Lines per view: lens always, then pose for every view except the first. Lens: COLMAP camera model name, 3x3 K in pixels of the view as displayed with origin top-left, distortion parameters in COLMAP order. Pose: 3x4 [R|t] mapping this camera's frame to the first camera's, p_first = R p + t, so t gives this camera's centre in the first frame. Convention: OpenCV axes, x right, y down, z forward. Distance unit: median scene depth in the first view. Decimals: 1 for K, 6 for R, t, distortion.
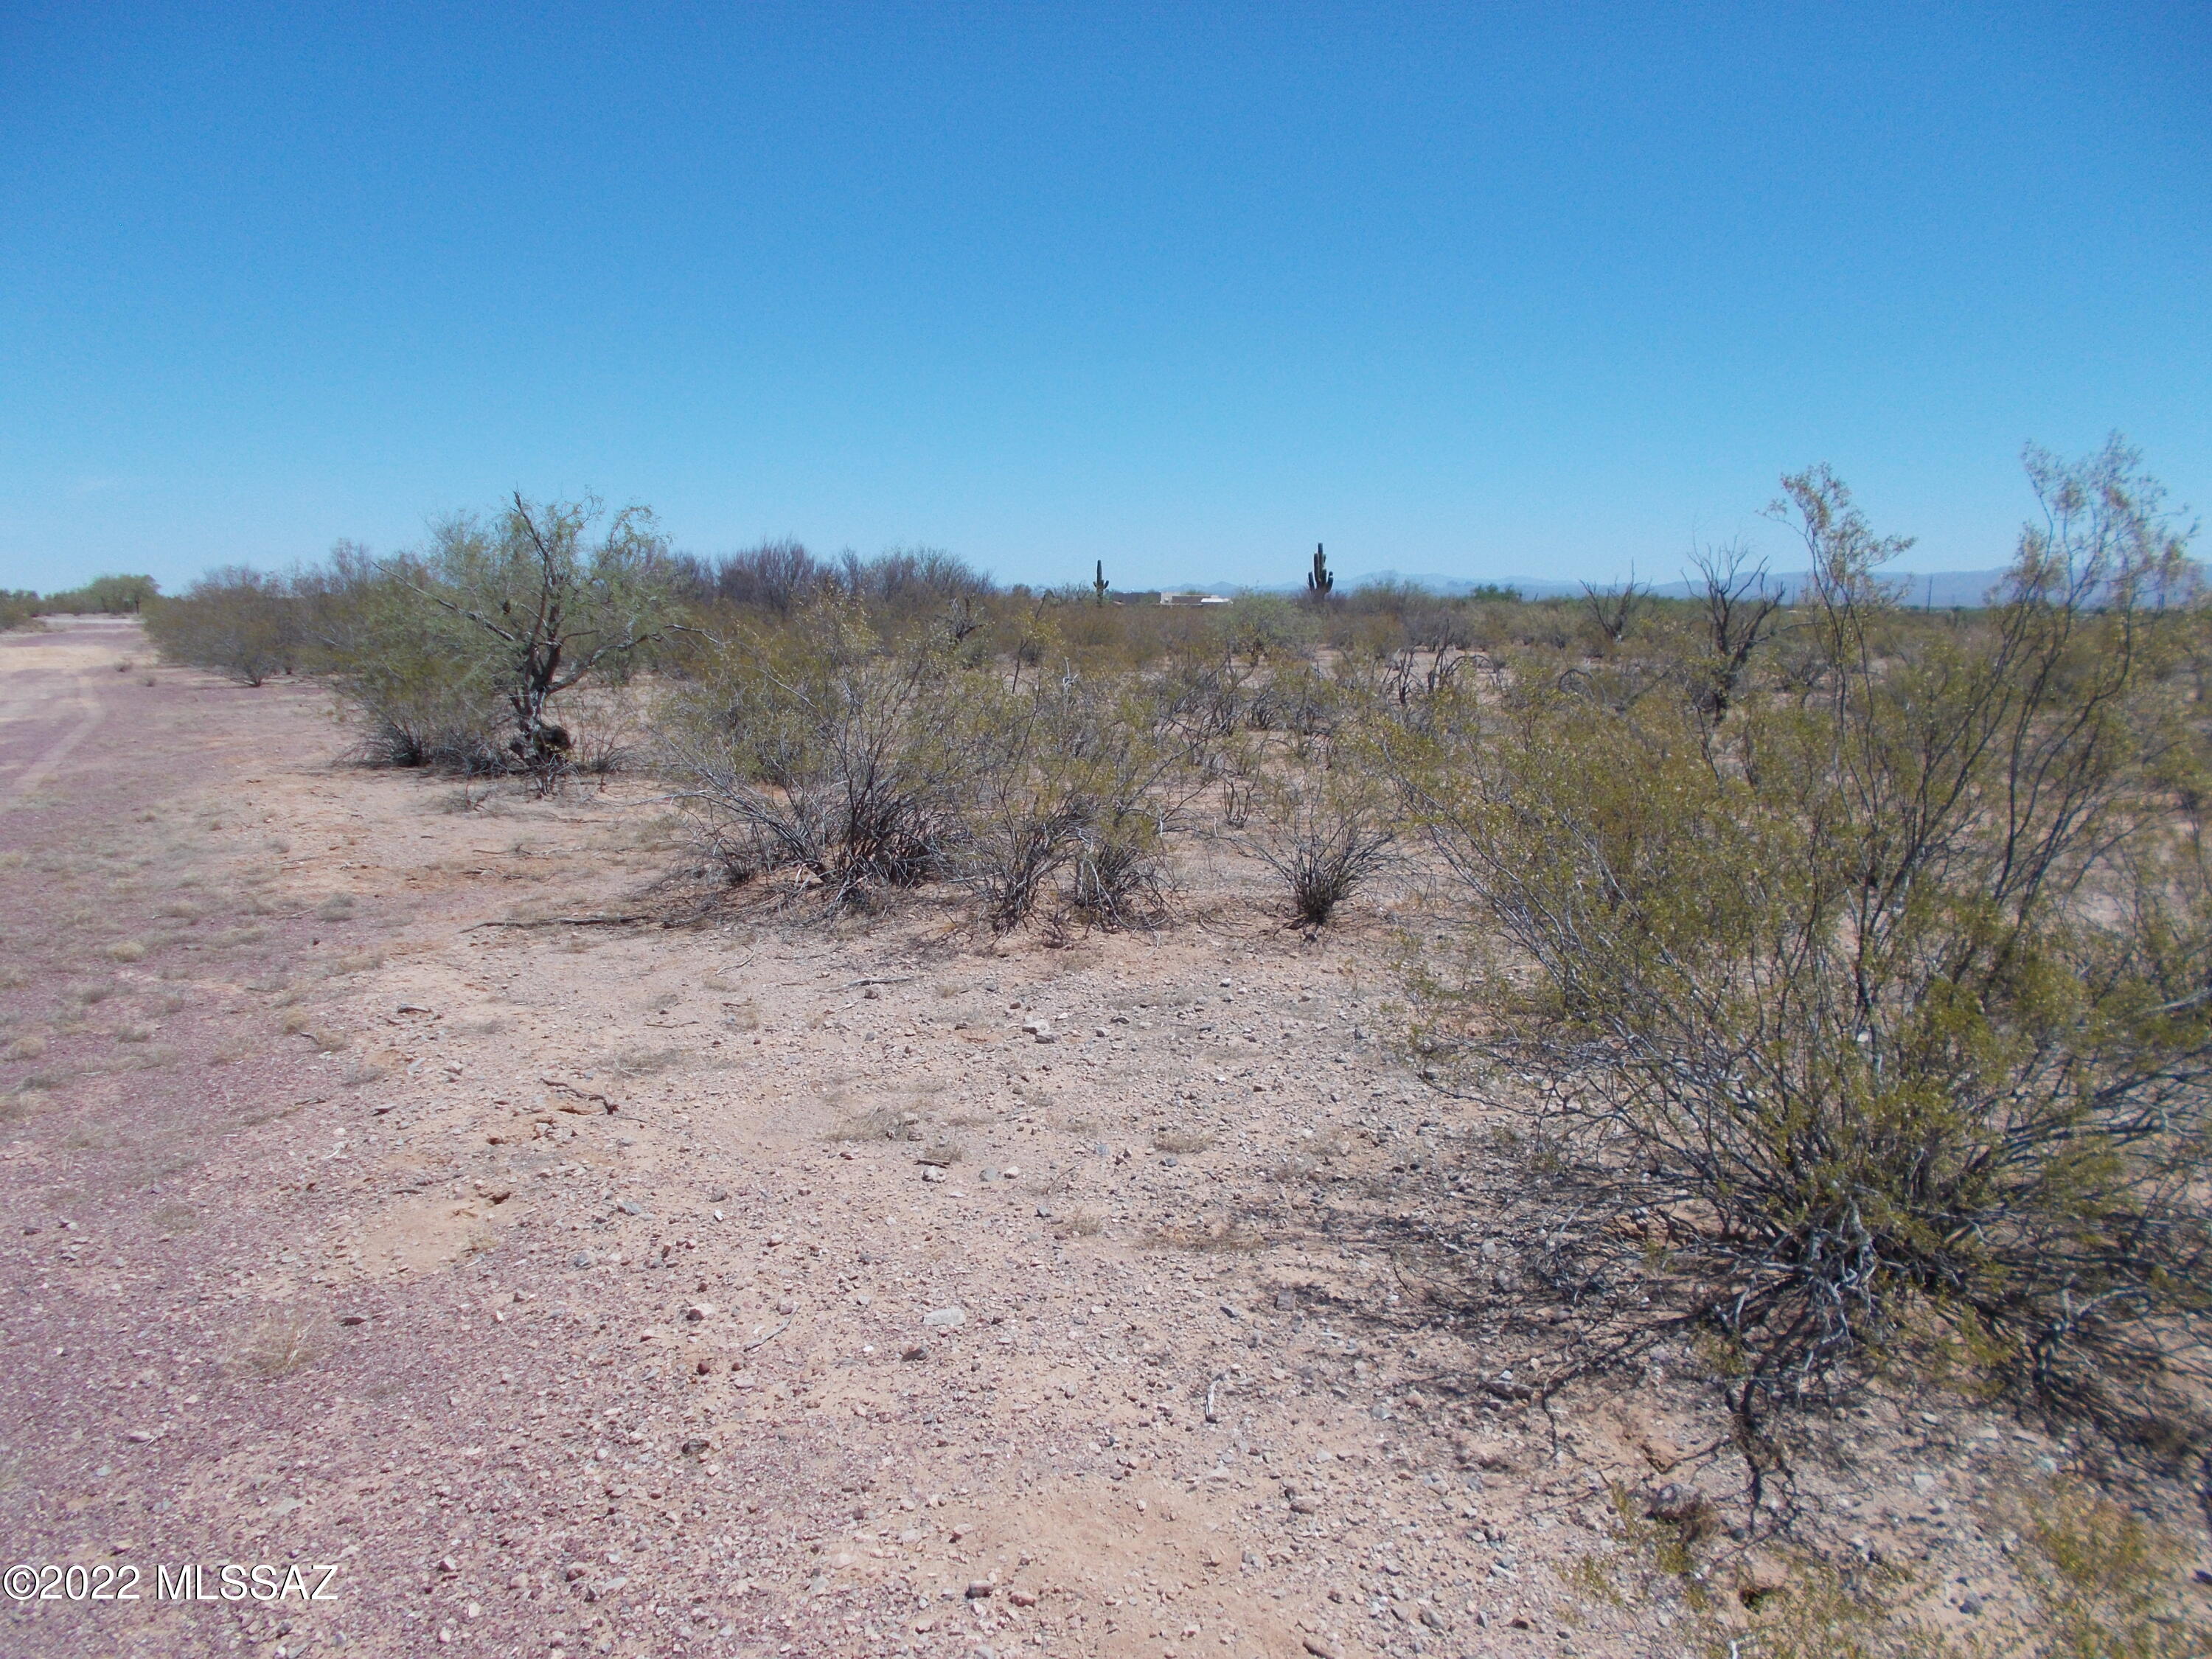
lens RADIAL K [[1695.4, 0, 1106.0], [0, 1695.4, 829.5], [0, 0, 1]] dist [0.020958, -0.029943]
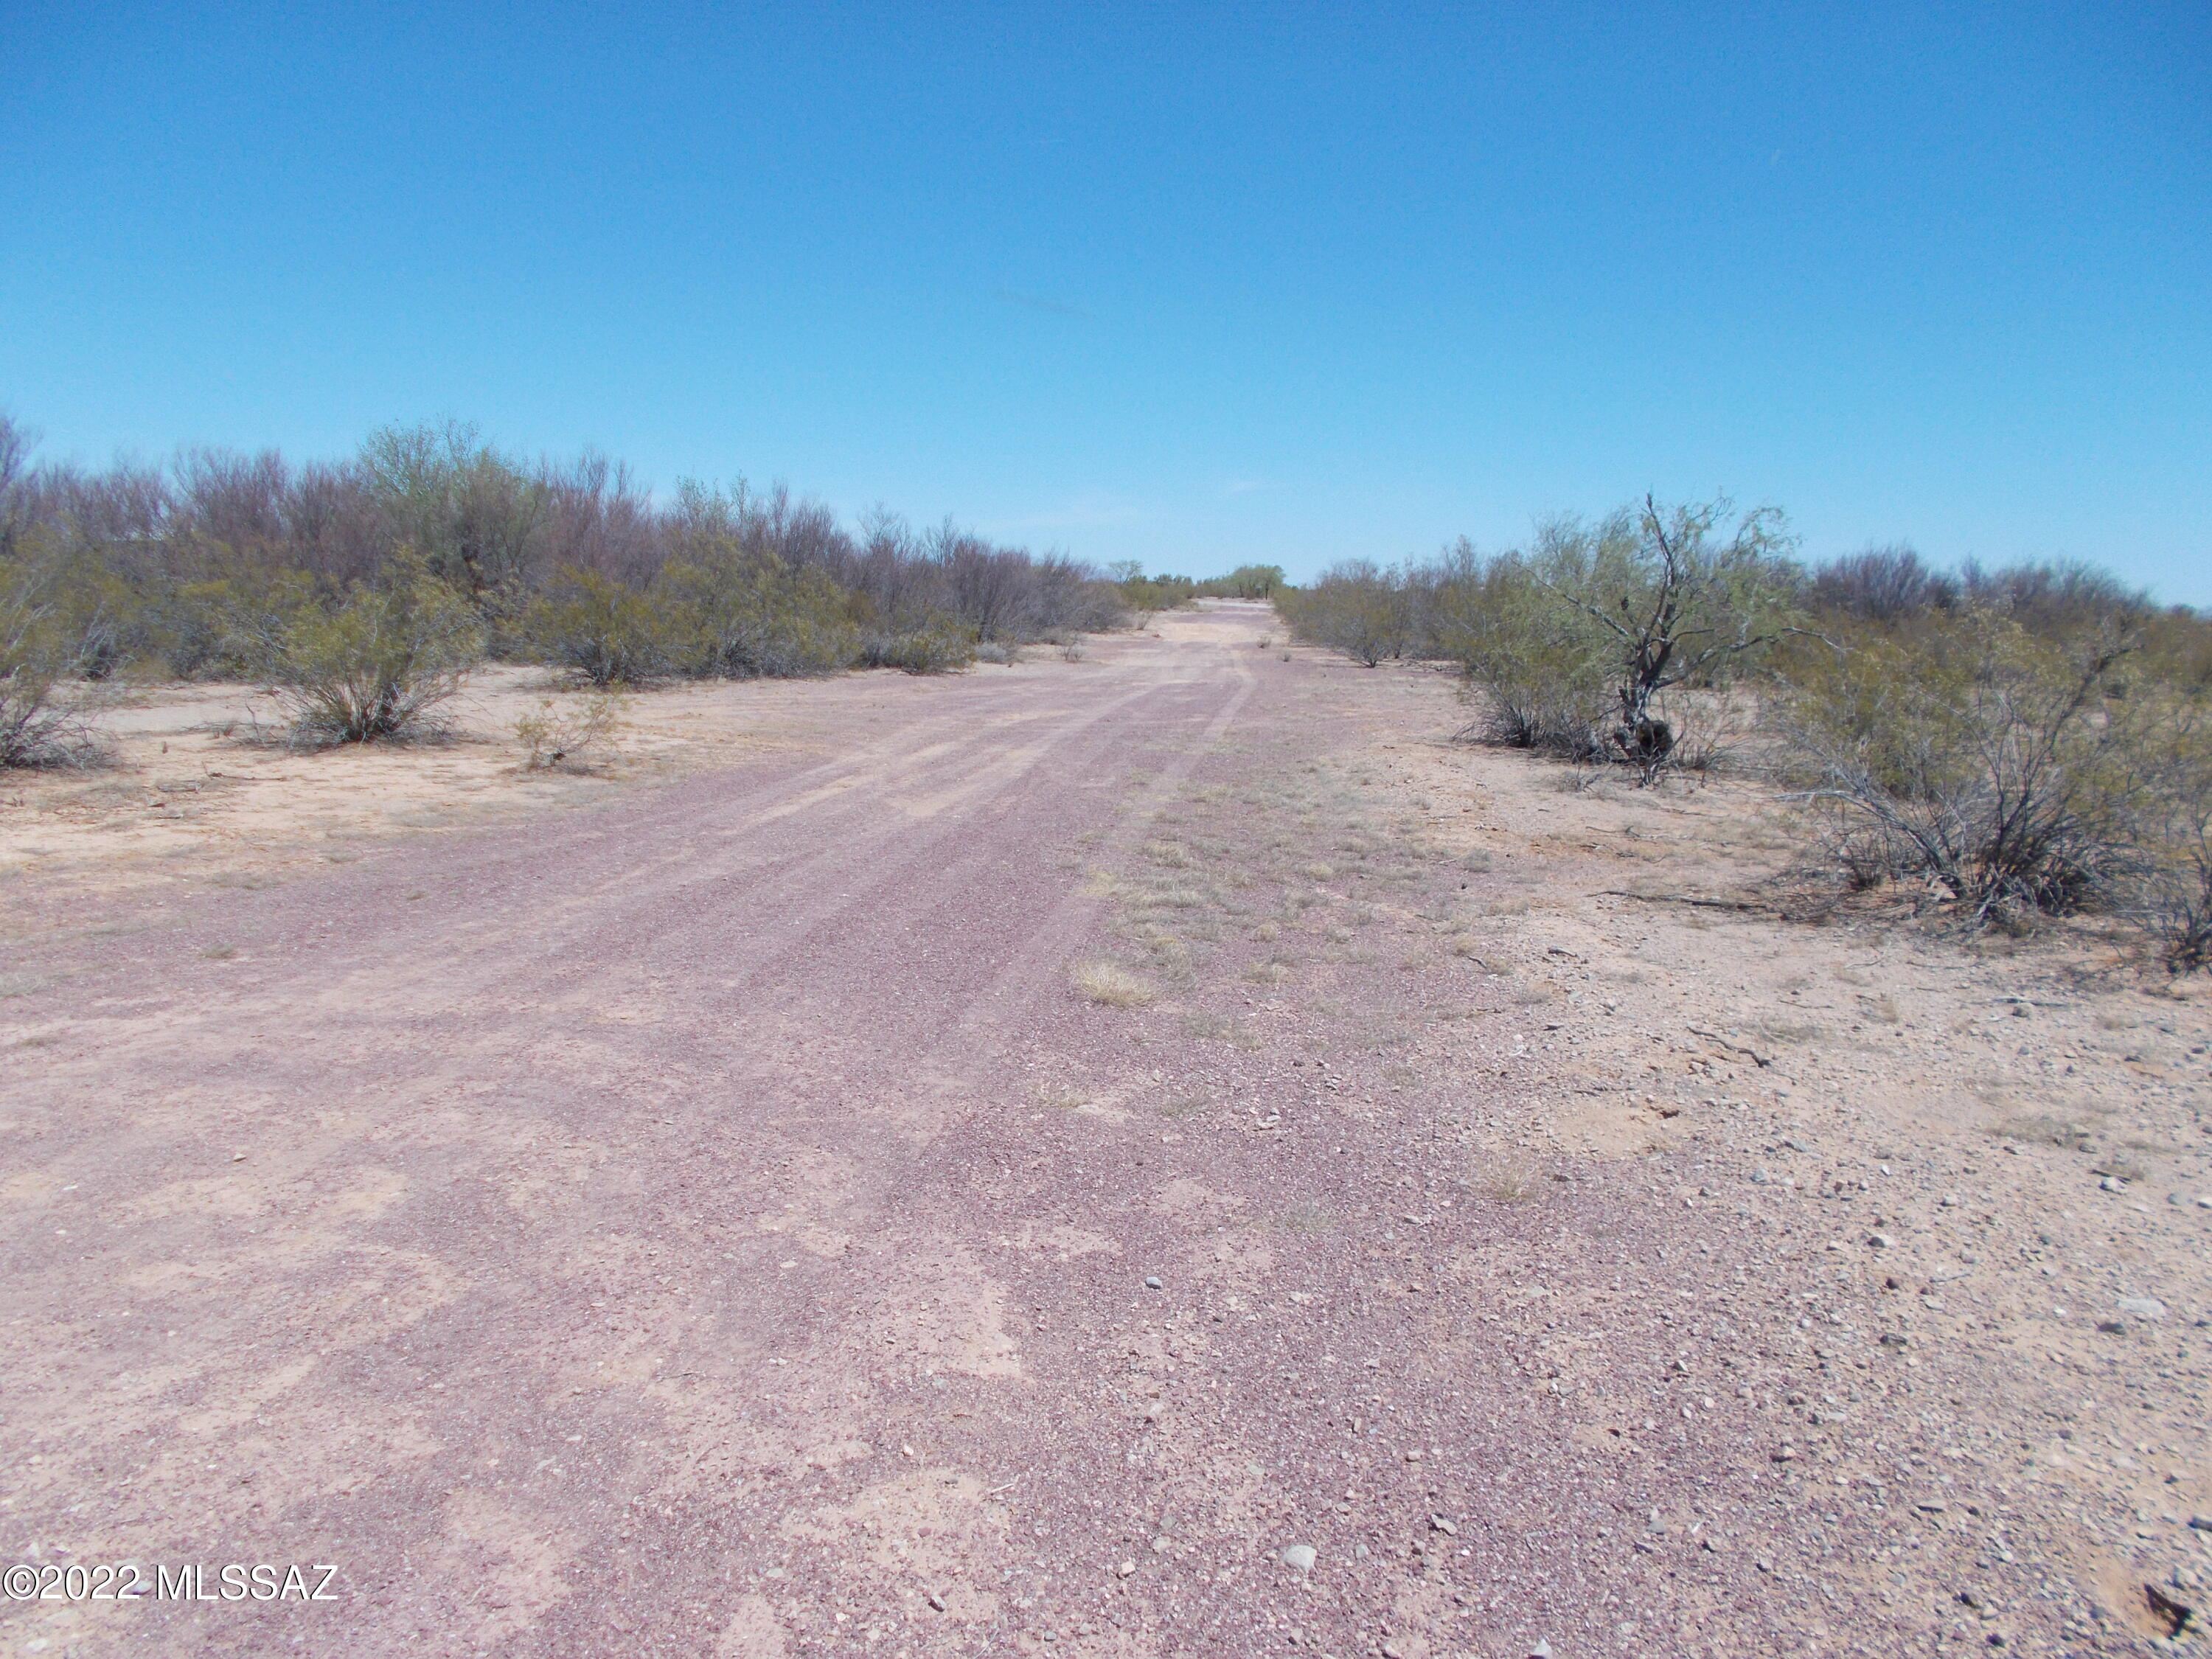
lens RADIAL K [[1695.4, 0, 1106.0], [0, 1695.4, 829.5], [0, 0, 1]] dist [0.020958, -0.029943]
pose [[0.817865, 0.116388, -0.563517, -0.030402], [-0.116842, 0.992519, 0.035414, 0.020424], [0.563423, 0.036879, 0.825345, -0.097059]]
